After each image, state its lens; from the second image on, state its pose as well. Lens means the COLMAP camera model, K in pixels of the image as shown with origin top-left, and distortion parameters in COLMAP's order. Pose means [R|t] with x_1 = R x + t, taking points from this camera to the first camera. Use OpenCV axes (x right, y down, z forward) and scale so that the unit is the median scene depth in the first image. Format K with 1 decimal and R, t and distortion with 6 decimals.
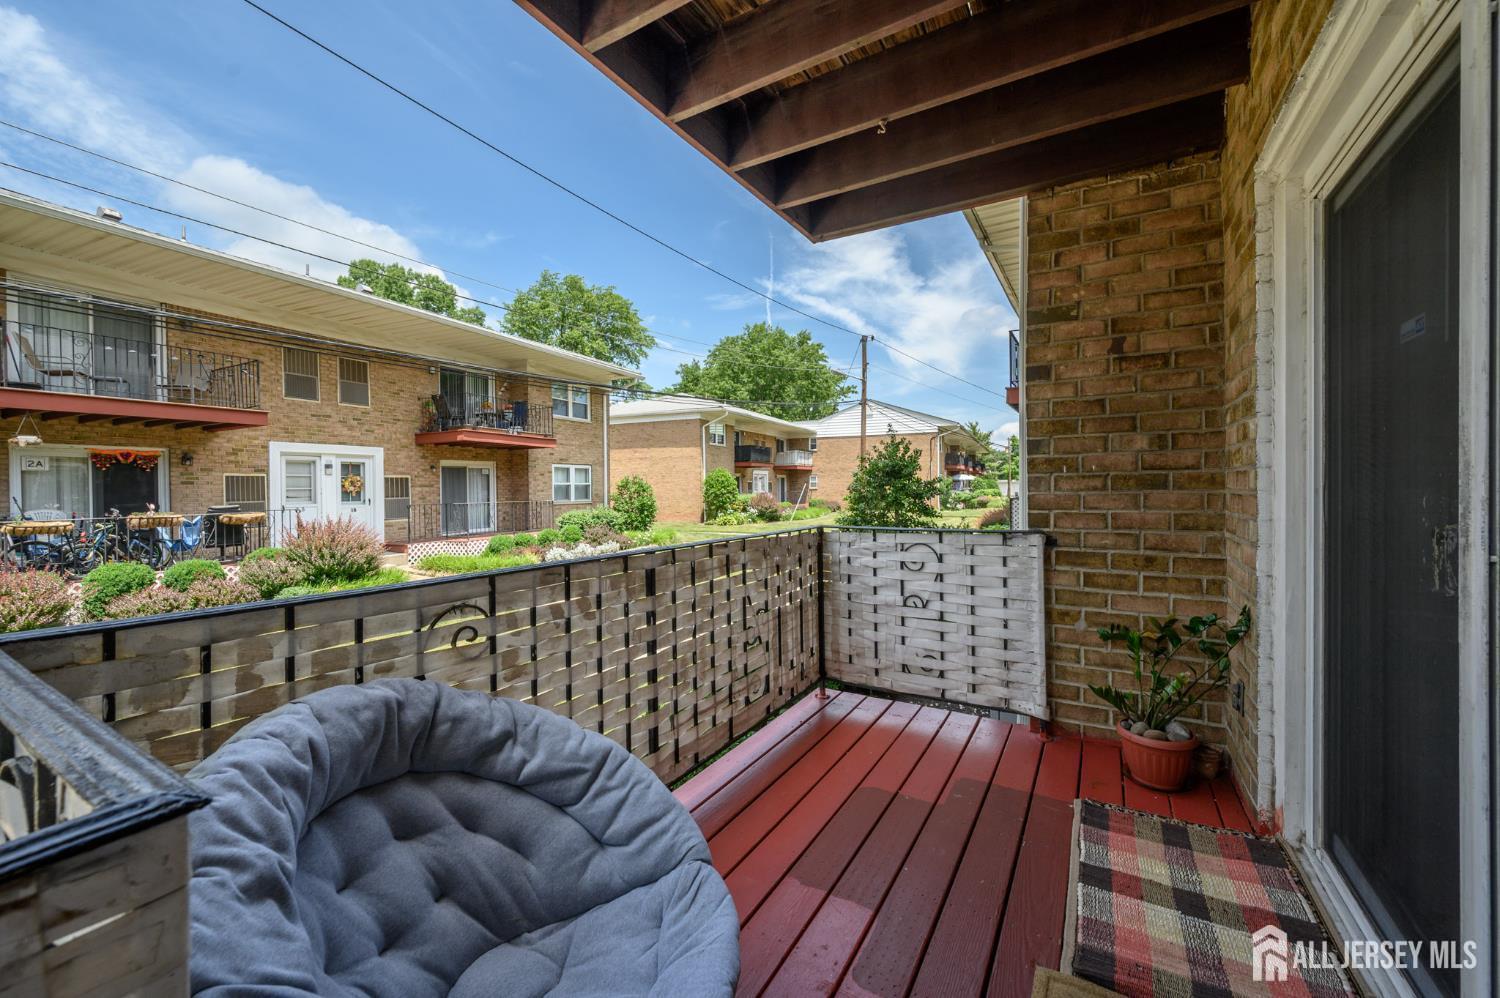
lens RADIAL K [[583.7, 0, 752.9], [0, 583.7, 494.9], [0, 0, 1]] dist [0.000355, 0.000044]
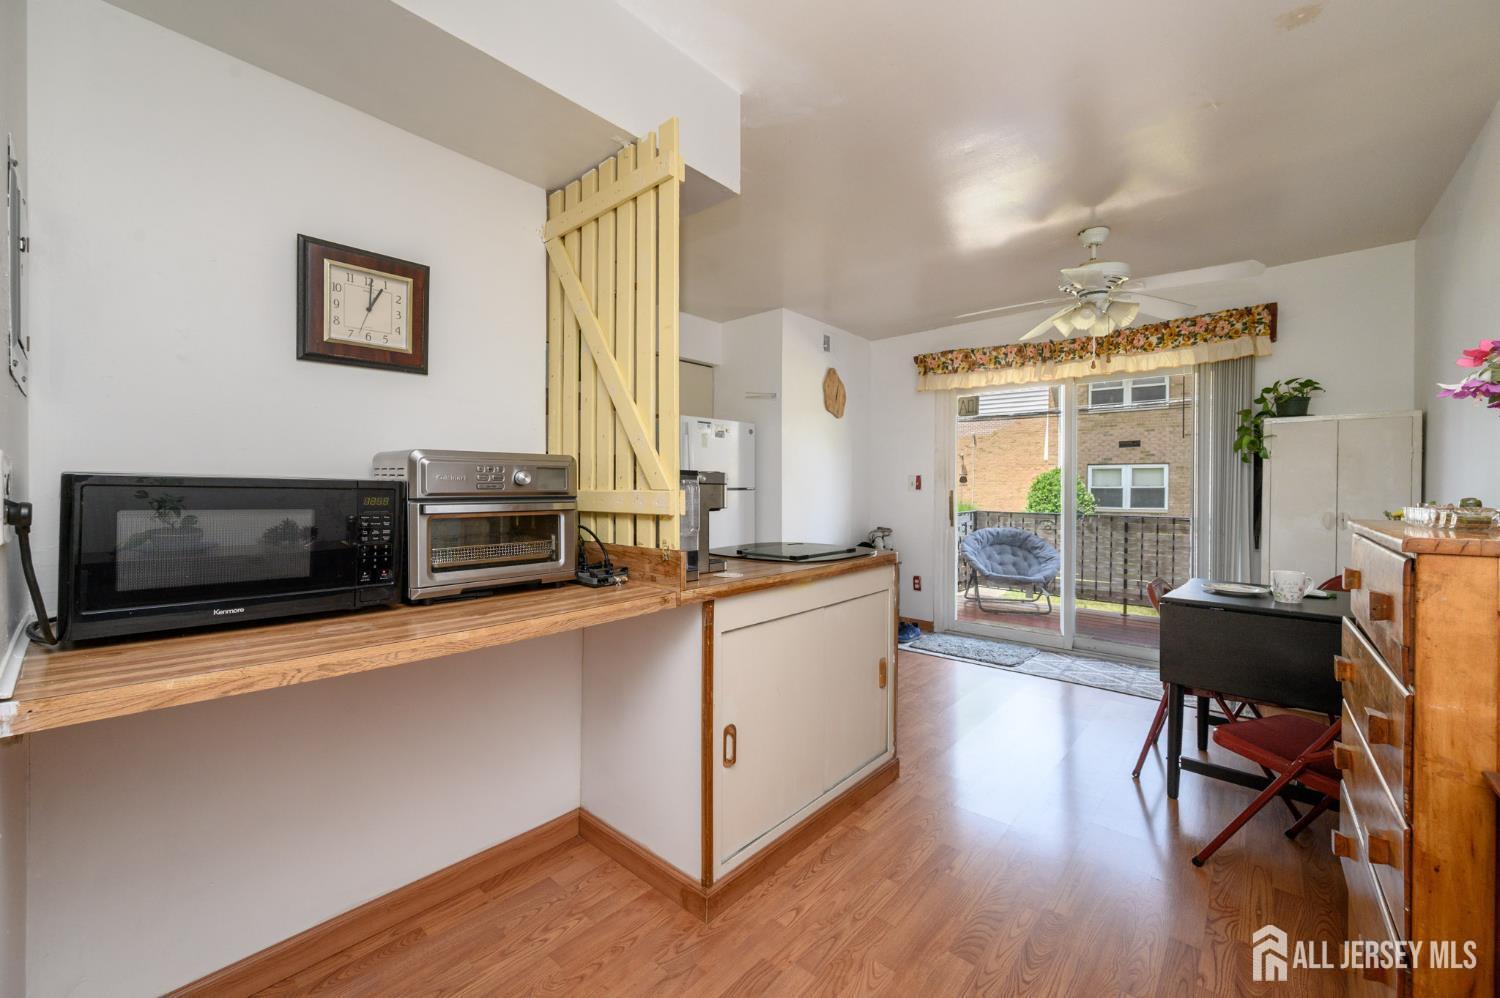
lens RADIAL K [[583.7, 0, 750.8], [0, 583.7, 495.5], [0, 0, 1]] dist [0.000355, 0.000044]
pose [[-0.171965, 0.006412, -0.985082, 5.065190], [-0.011611, 0.999896, 0.008535, -0.017199], [0.985035, 0.012906, -0.171873, -0.513617]]
